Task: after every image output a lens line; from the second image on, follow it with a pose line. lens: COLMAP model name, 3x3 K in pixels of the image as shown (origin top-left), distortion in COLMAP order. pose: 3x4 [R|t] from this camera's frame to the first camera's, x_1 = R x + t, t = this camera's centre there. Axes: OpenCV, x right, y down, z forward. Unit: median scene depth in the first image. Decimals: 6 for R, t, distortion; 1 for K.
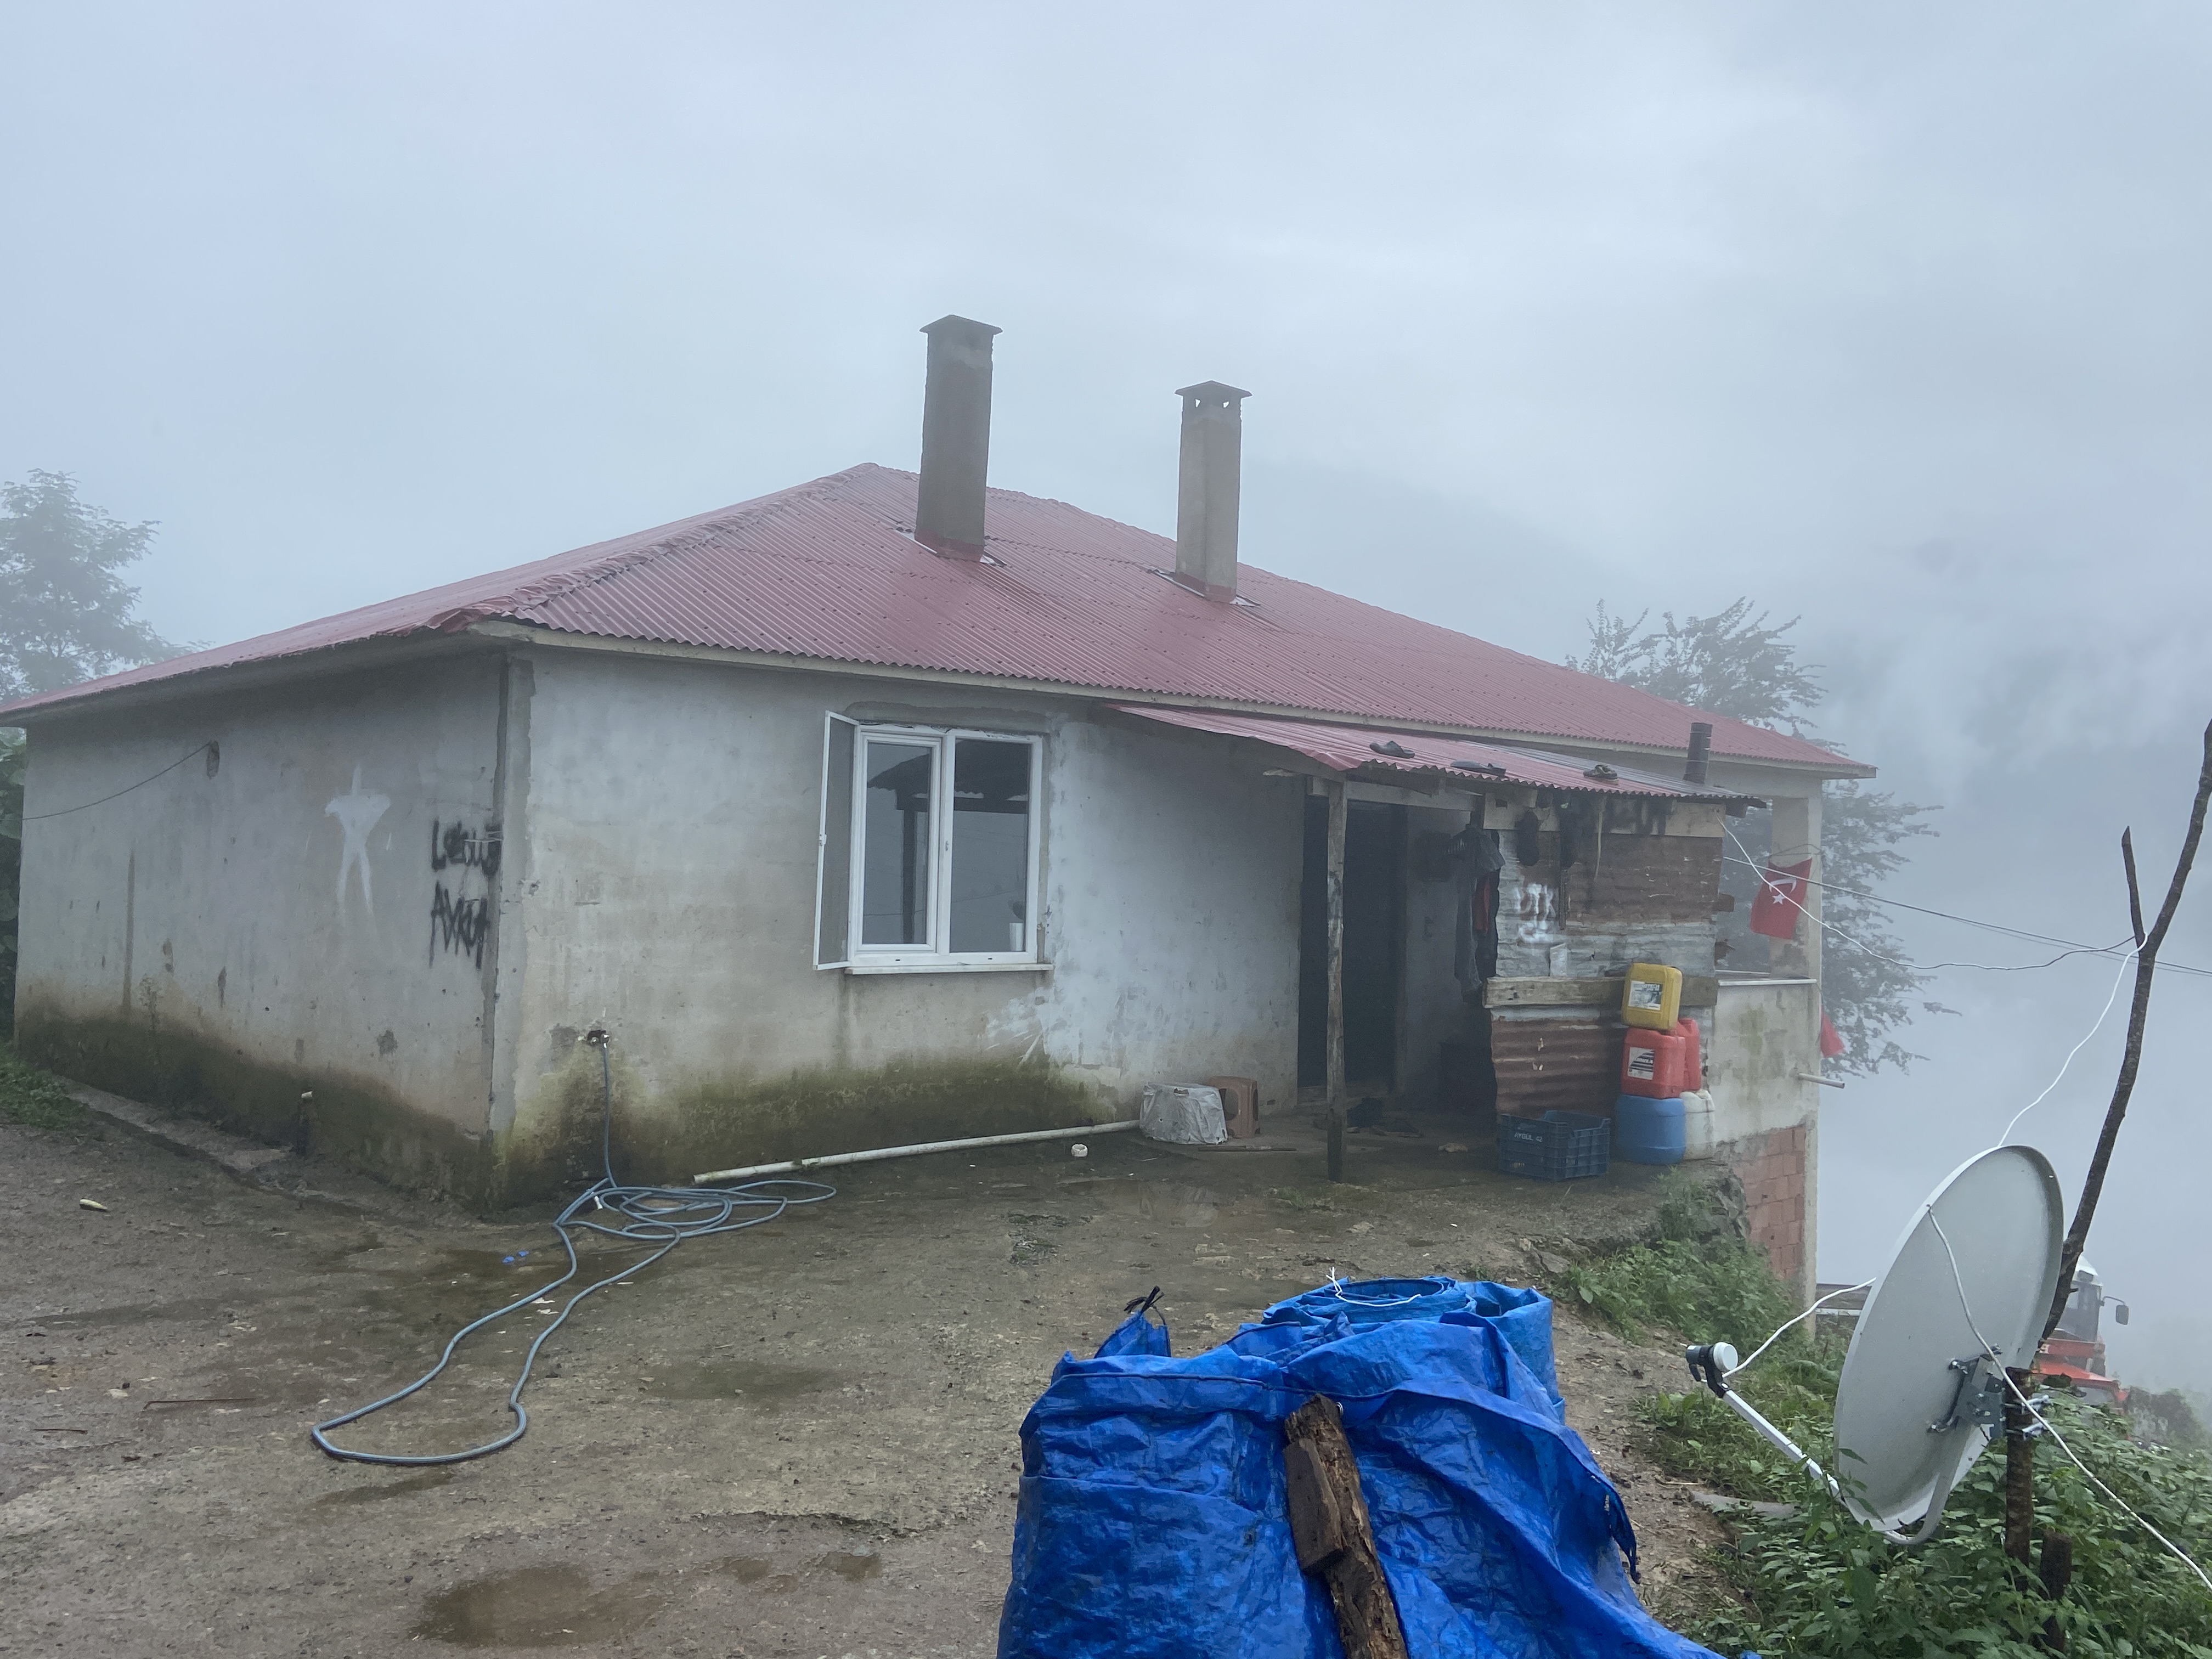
lens RADIAL K [[1822.0, 0, 1108.3], [0, 1822.0, 824.4], [0, 0, 1]] dist [0.119534, -0.155201]
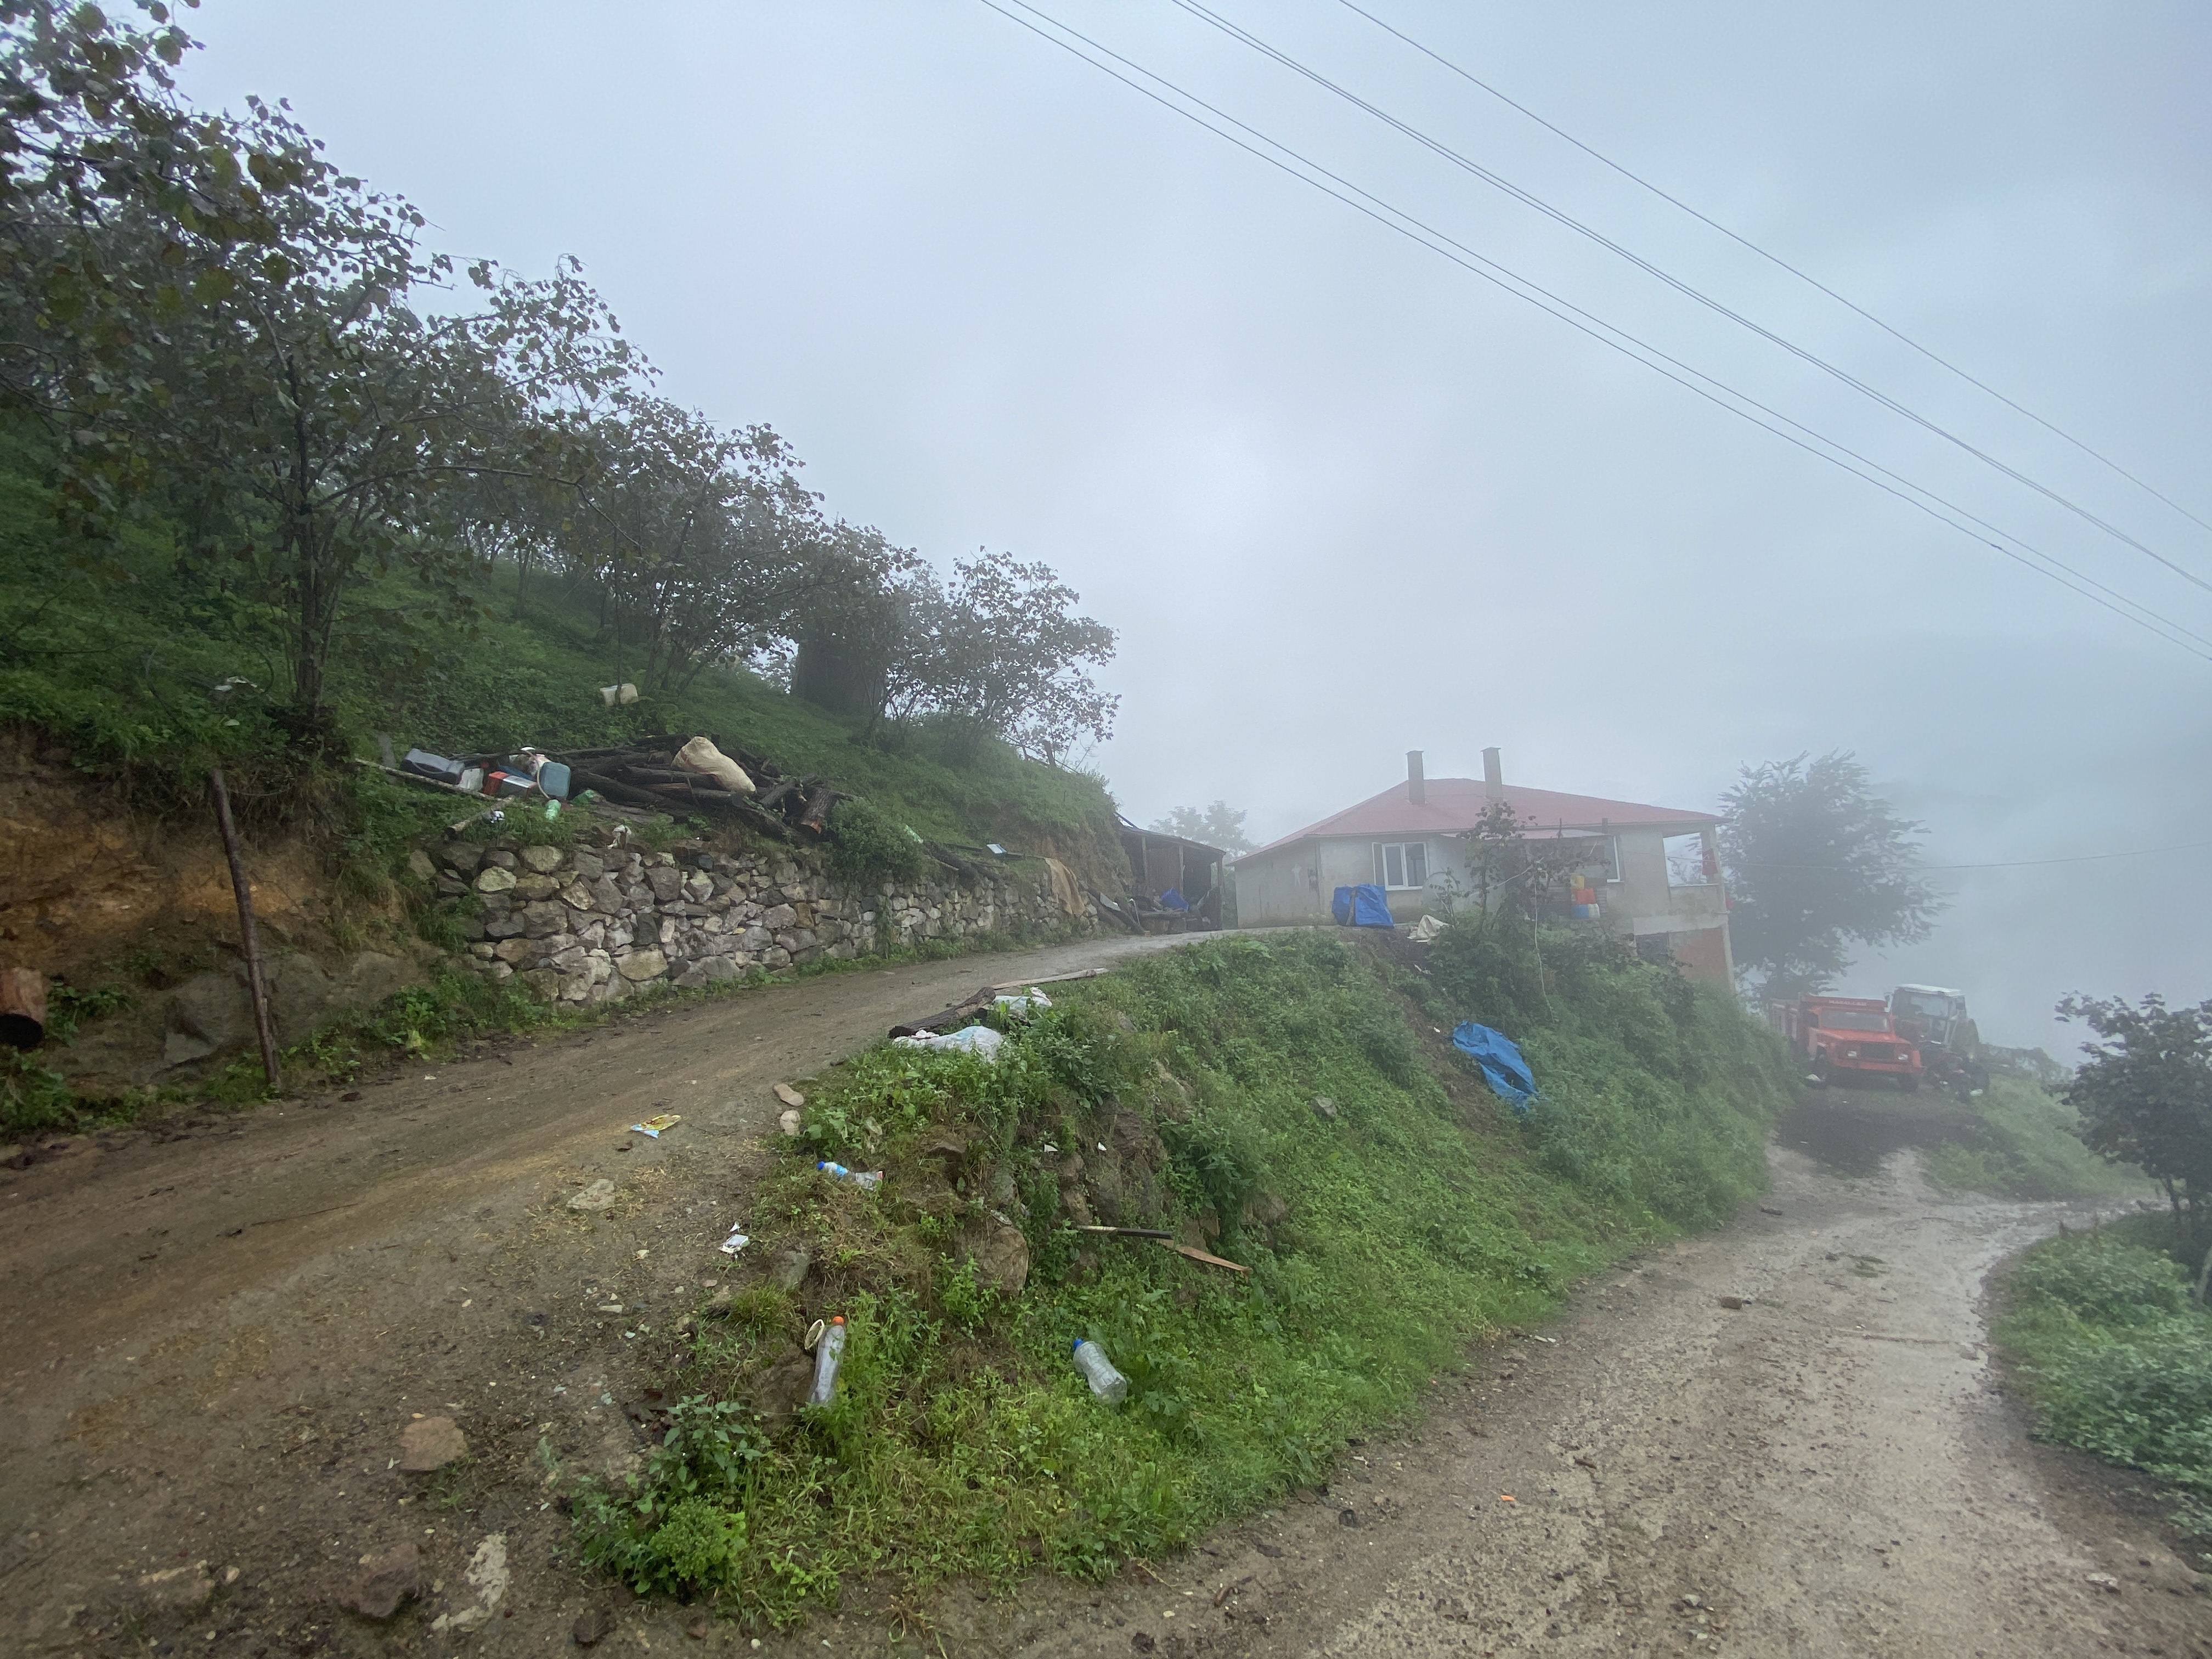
lens RADIAL K [[891.3, 0, 1099.5], [0, 891.3, 823.6], [0, 0, 1]] dist [0.037017, -0.027531]
pose [[0.802779, -0.137408, -0.580228, 0.518729], [0.080514, 0.989153, -0.122854, 0.100774], [0.590815, 0.051908, 0.805135, -1.134141]]
